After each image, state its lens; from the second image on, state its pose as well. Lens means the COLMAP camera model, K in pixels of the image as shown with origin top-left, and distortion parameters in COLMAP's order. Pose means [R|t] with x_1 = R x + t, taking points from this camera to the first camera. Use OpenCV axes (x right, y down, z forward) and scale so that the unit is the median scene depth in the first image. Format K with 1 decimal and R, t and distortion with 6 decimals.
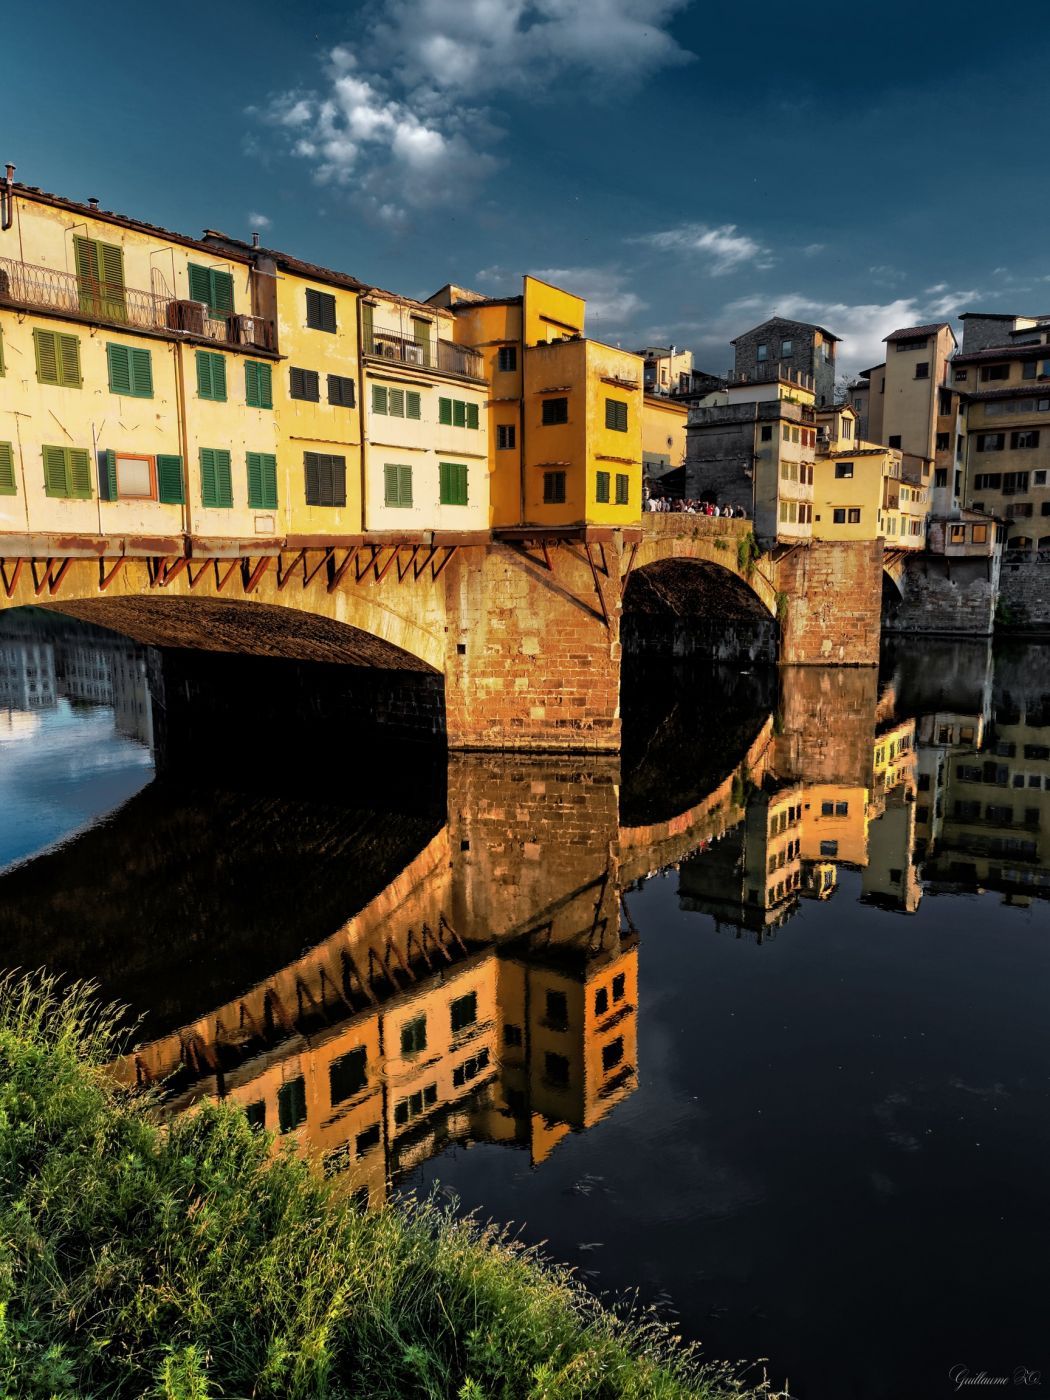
lens RADIAL K [[964.8, 0, 500.3], [0, 964.8, 723.2], [0, 0, 1]] dist [-0.010906, 0.045658]
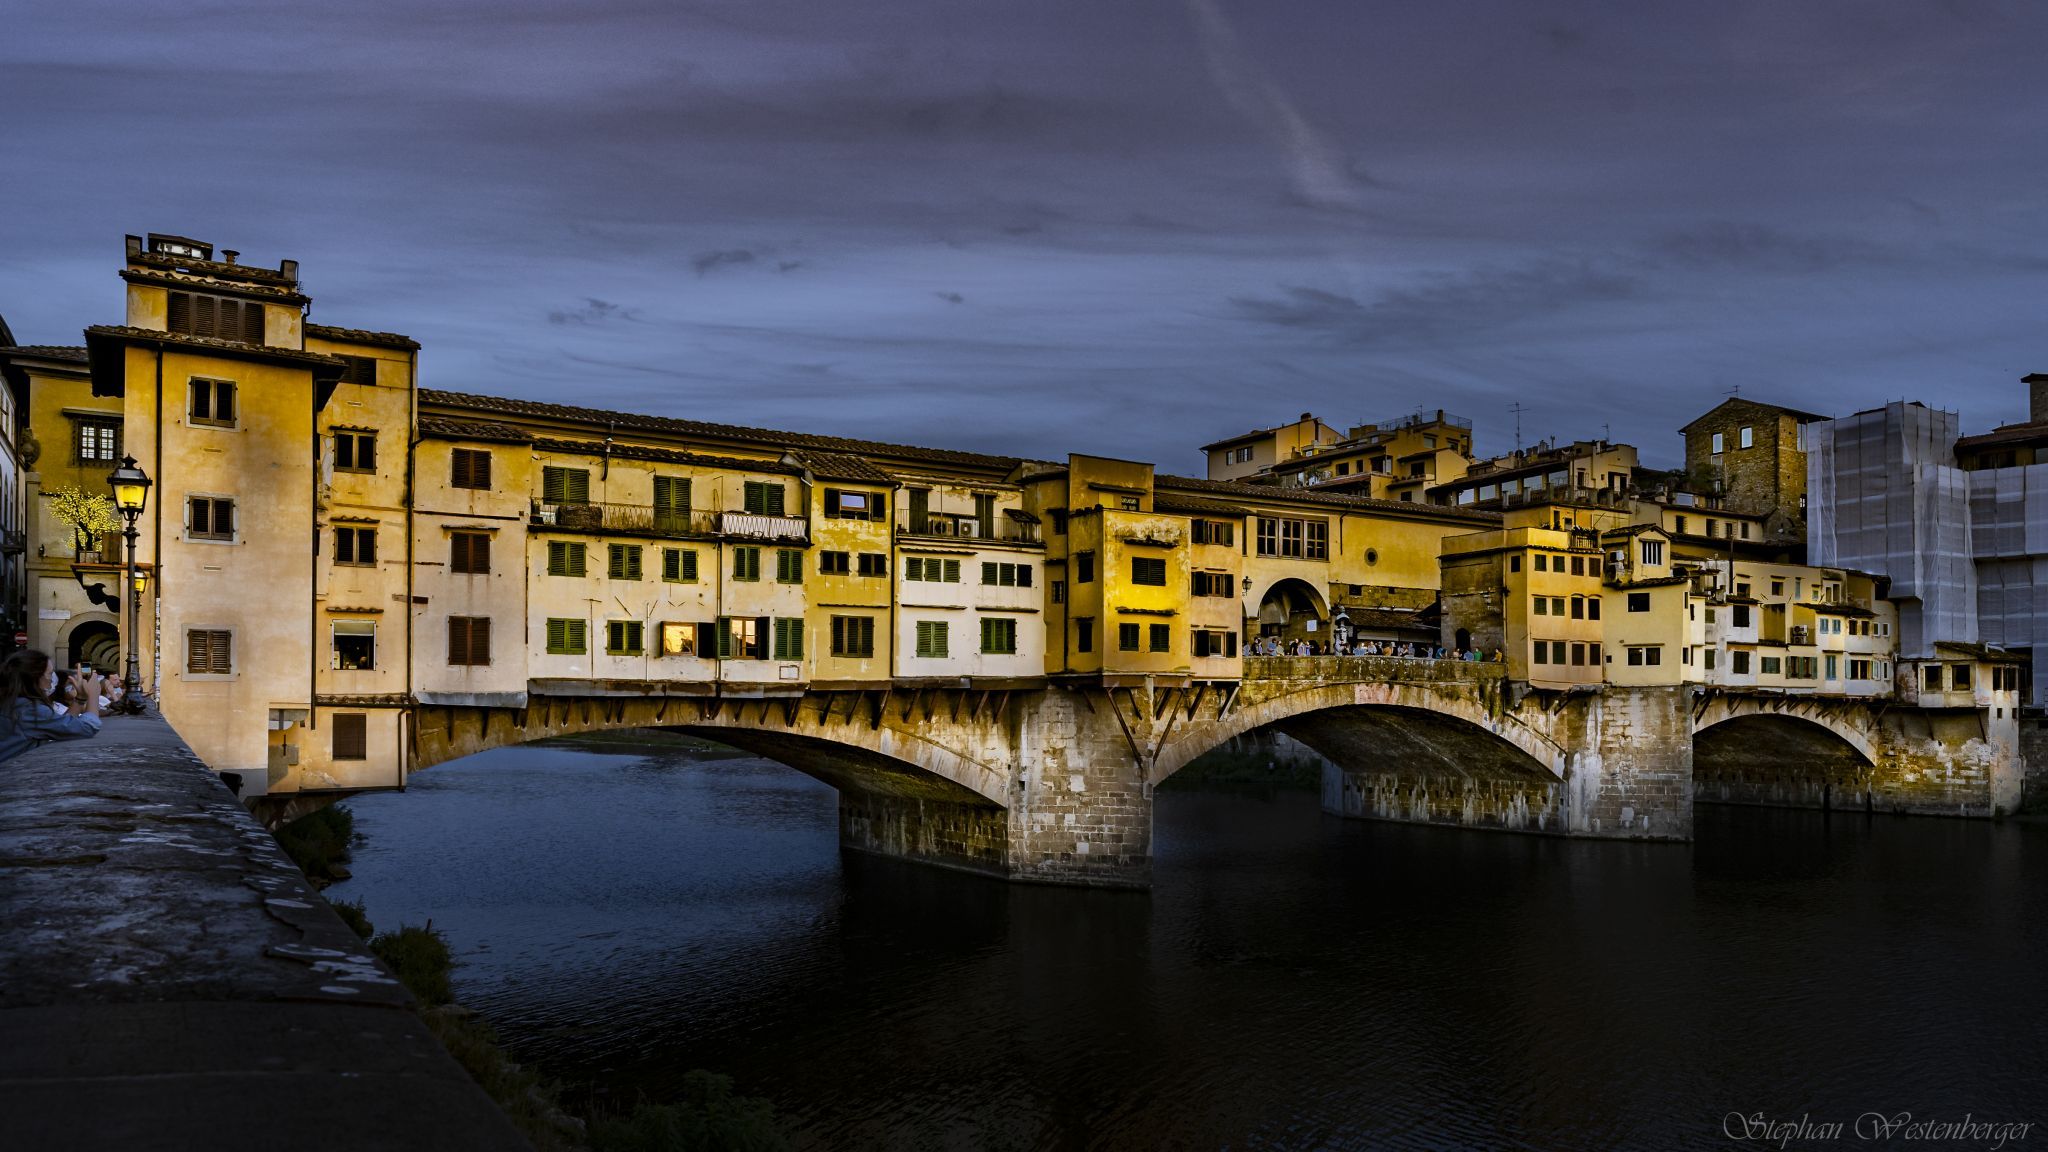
lens RADIAL K [[1433.8, 0, 1165.2], [0, 1433.8, 708.7], [0, 0, 1]] dist [0.003549, 0.001192]
pose [[0.947346, 0.008284, -0.320104, 0.614137], [-0.062078, 0.985451, -0.158218, 0.079969], [0.314136, 0.169758, 0.934077, -0.440710]]
